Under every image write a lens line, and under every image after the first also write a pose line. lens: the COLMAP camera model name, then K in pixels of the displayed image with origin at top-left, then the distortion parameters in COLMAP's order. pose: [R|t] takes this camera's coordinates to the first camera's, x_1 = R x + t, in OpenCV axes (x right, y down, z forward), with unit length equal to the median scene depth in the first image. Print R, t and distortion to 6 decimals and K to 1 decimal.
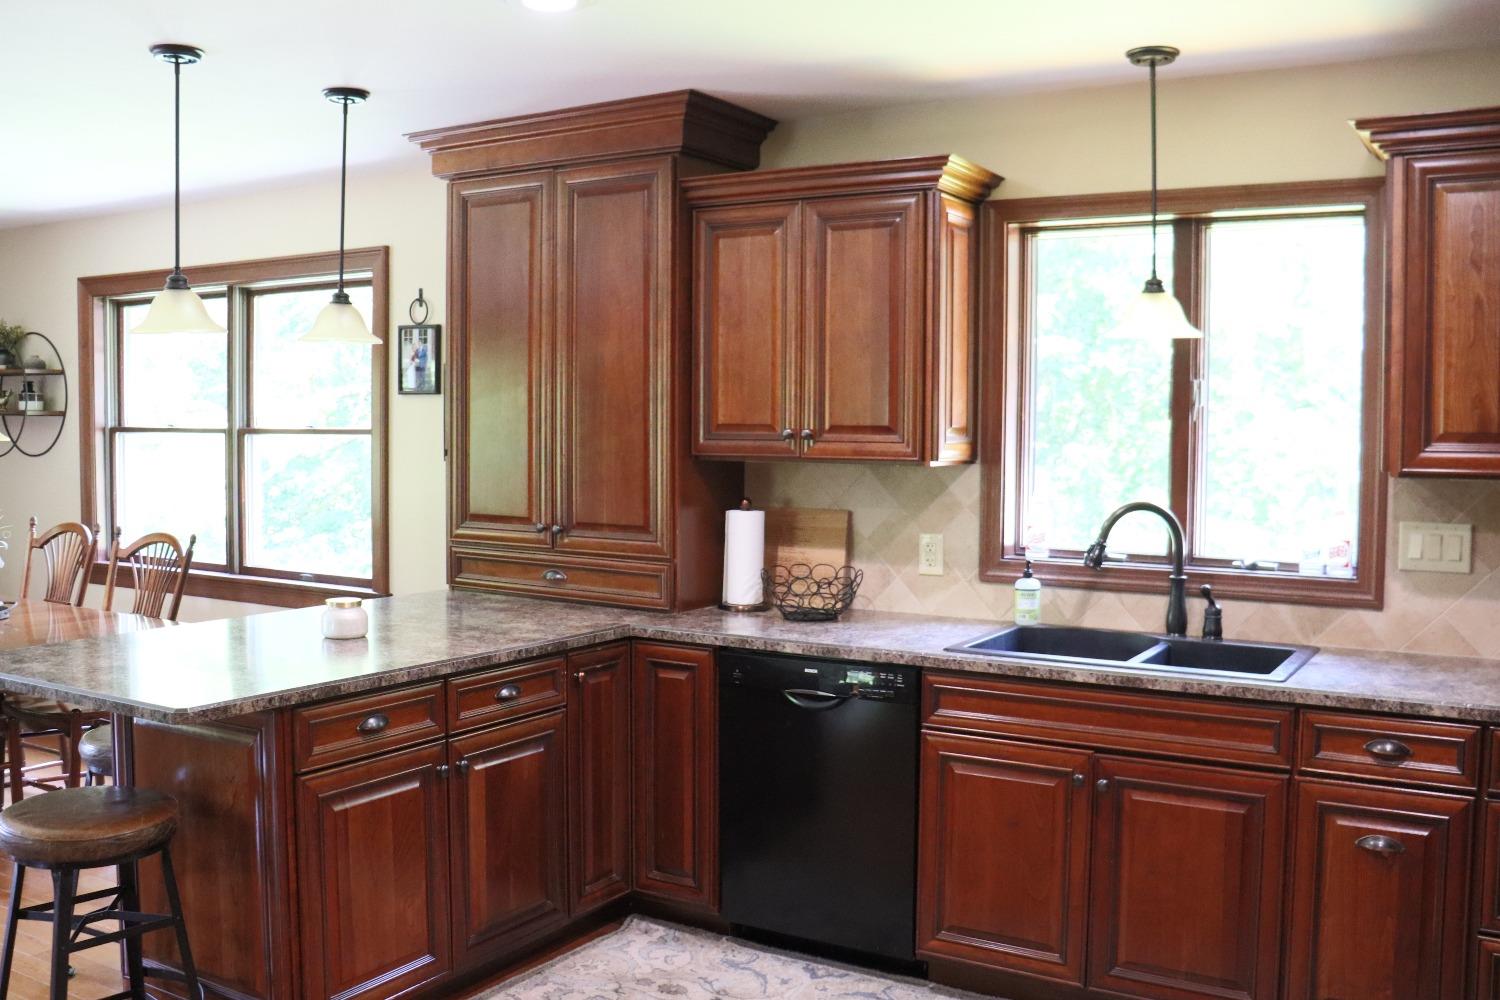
lens RADIAL K [[1375.0, 0, 750.0], [0, 1375.0, 500.0], [0, 0, 1]] dist [-0.183864, 0.166001]
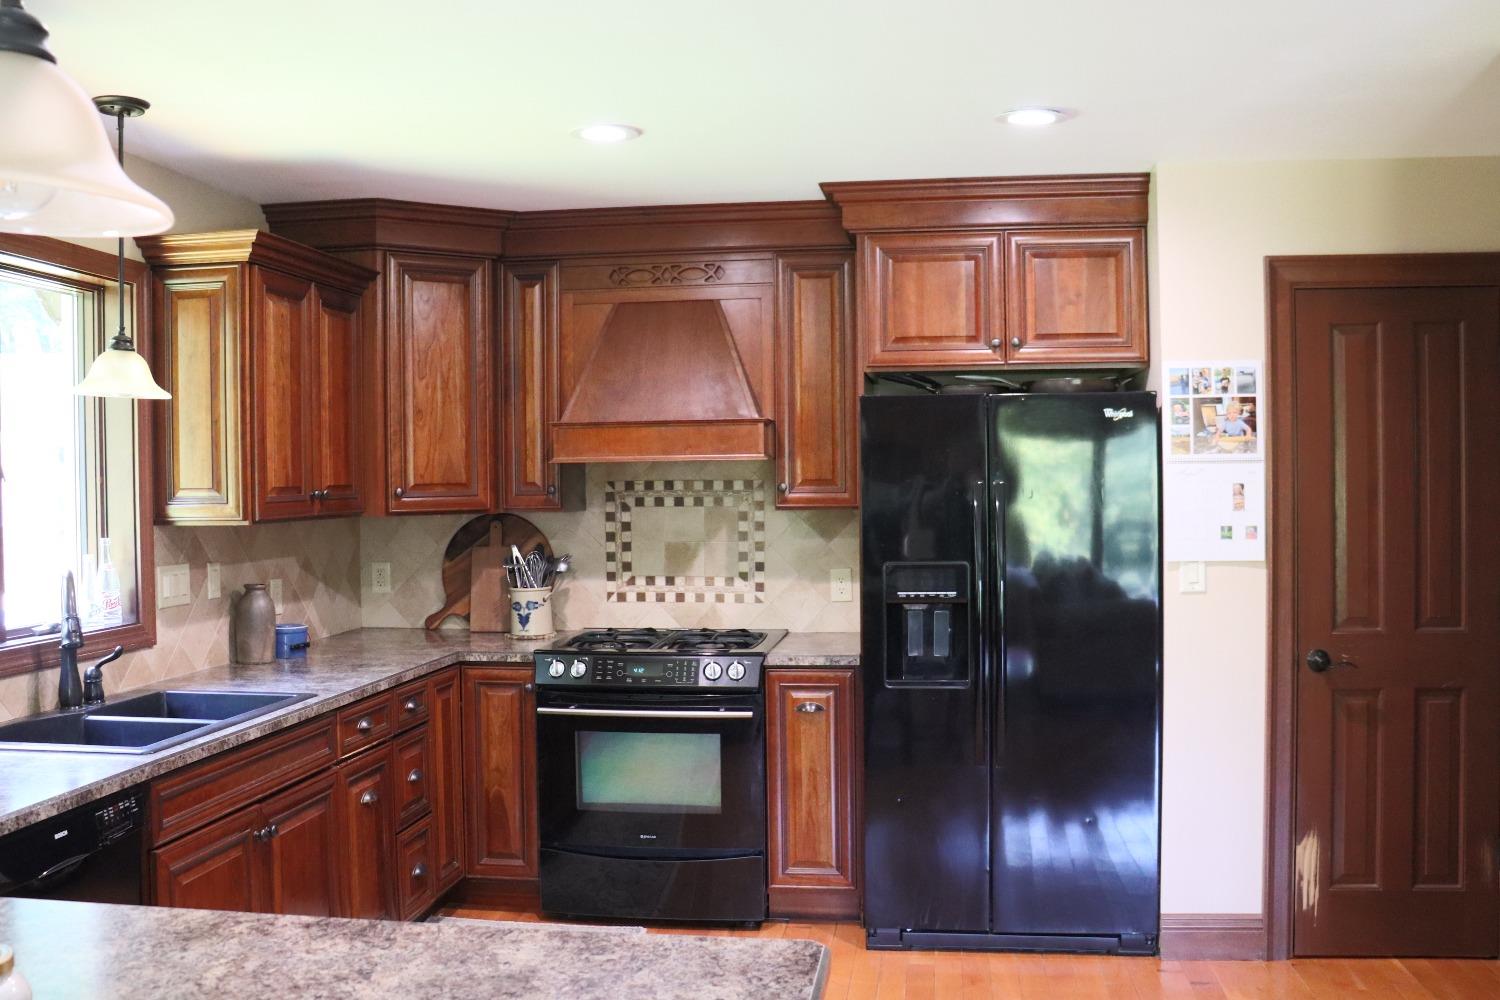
lens RADIAL K [[1375.0, 0, 750.0], [0, 1375.0, 500.0], [0, 0, 1]] dist [-0.183864, 0.166001]
pose [[-0.399362, -0.017977, 0.916617, -0.694069], [0.058277, 0.997288, 0.044950, -0.056934], [-0.914939, 0.071369, -0.397231, 0.890025]]
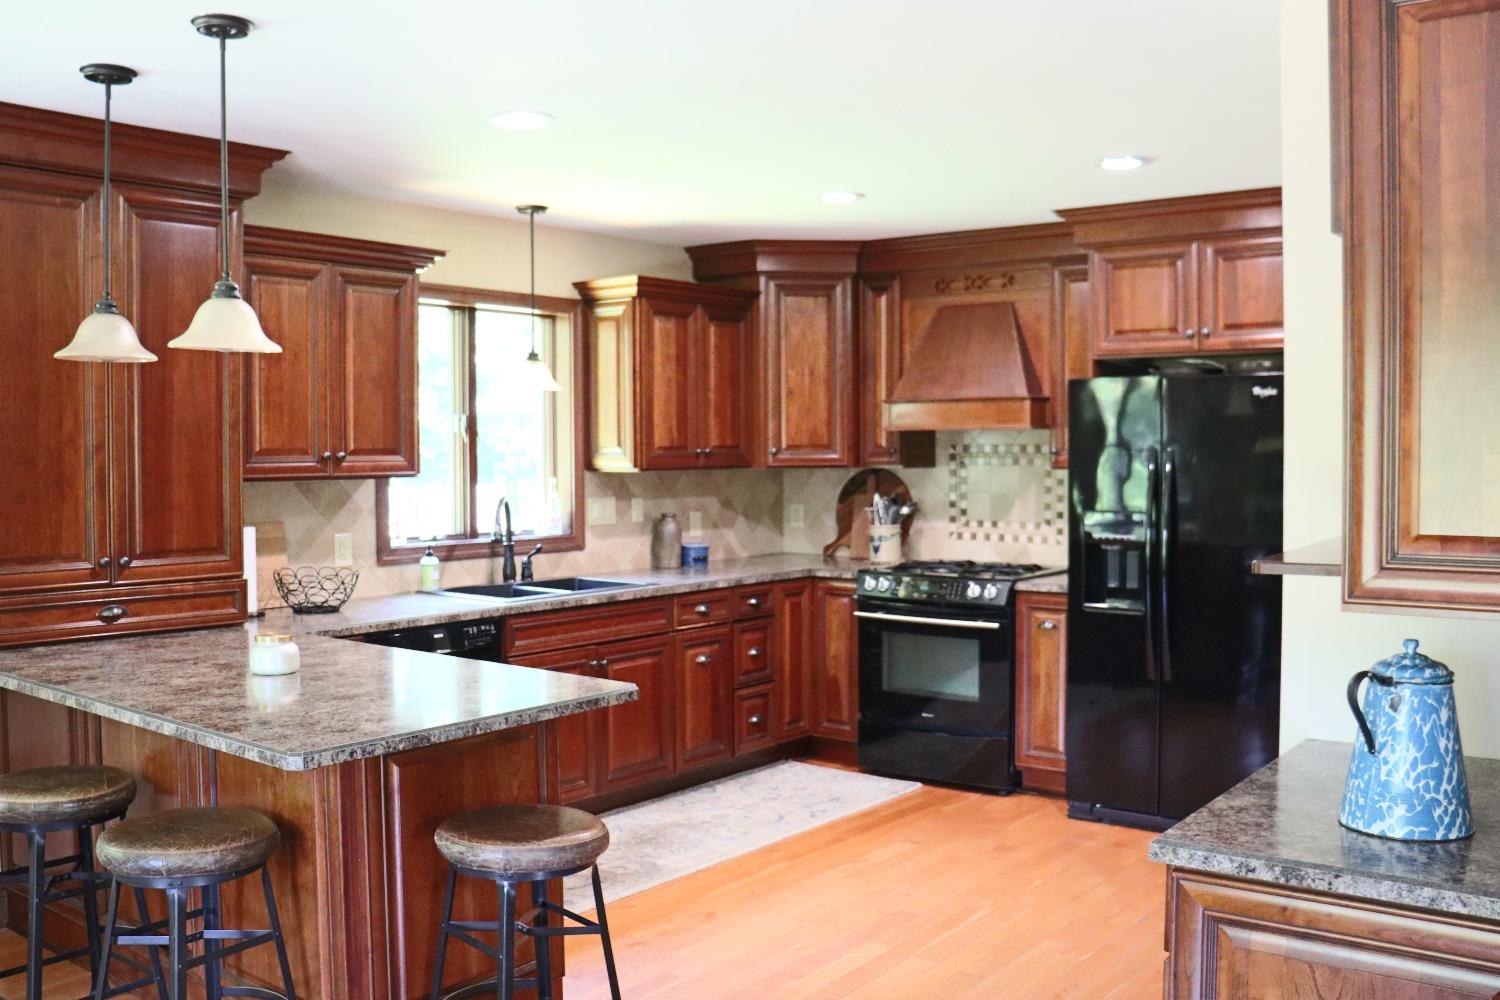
lens RADIAL K [[1375.0, 0, 750.0], [0, 1375.0, 500.0], [0, 0, 1]] dist [-0.183864, 0.166001]
pose [[0.116945, -0.047637, 0.991995, -1.148882], [0.058996, 0.997418, 0.040943, -0.038319], [-0.991385, 0.053735, 0.119454, 0.519271]]
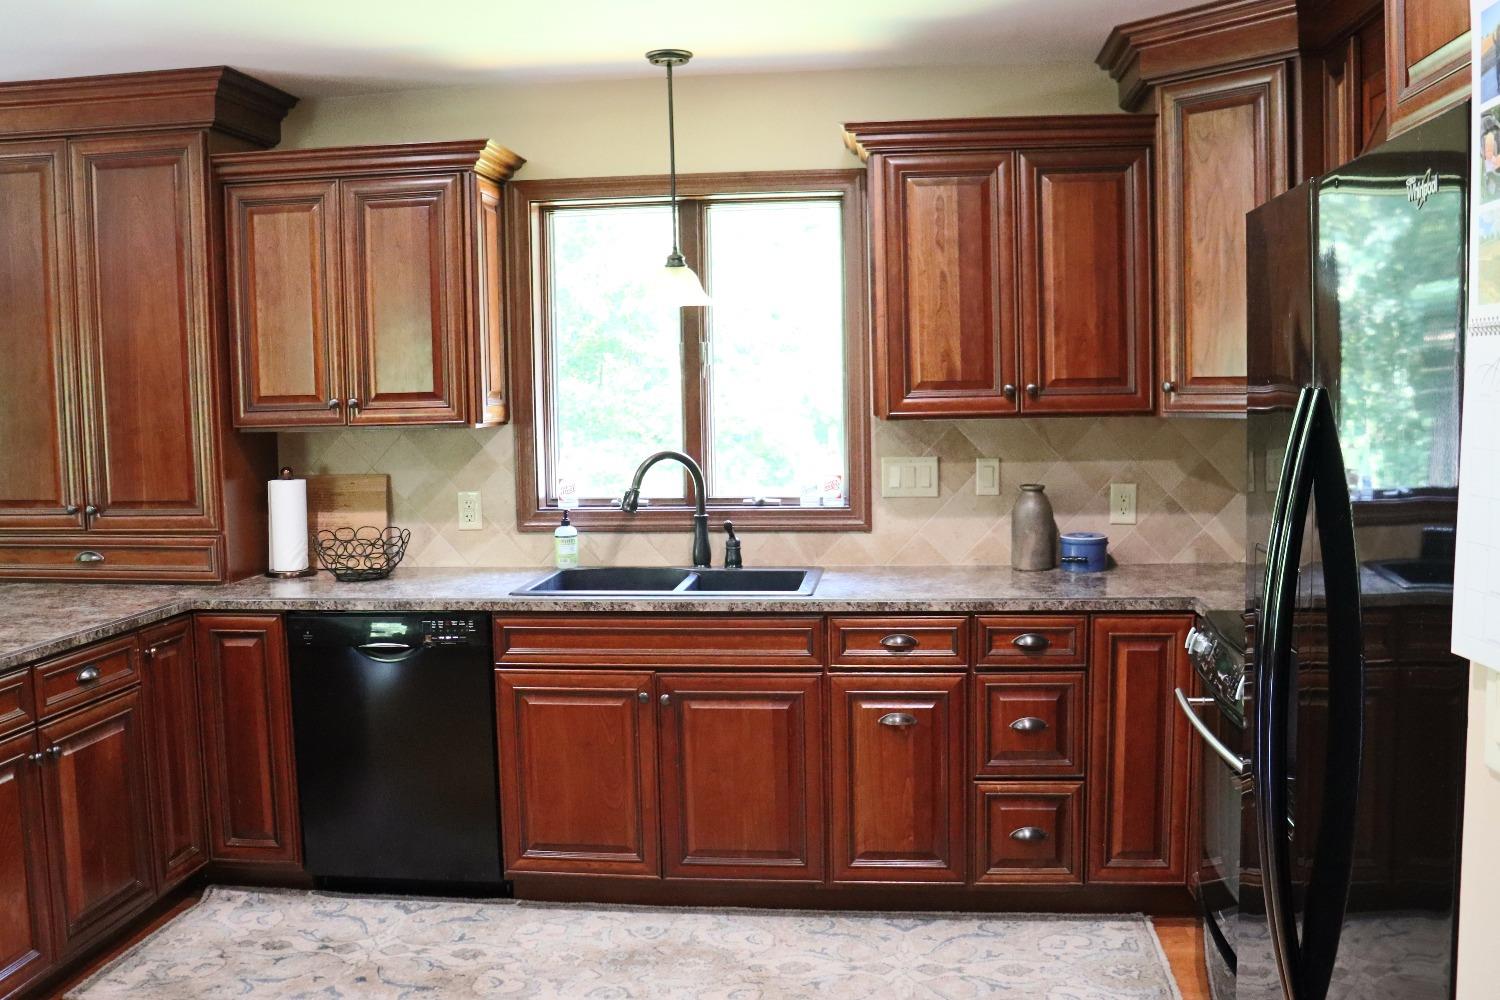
lens RADIAL K [[1375.0, 0, 750.0], [0, 1375.0, 500.0], [0, 0, 1]] dist [-0.183864, 0.166001]
pose [[0.906379, -0.060966, 0.418044, -0.125400], [0.049526, 0.998043, 0.038172, 0.001583], [-0.419553, -0.013895, 0.907624, -0.068406]]
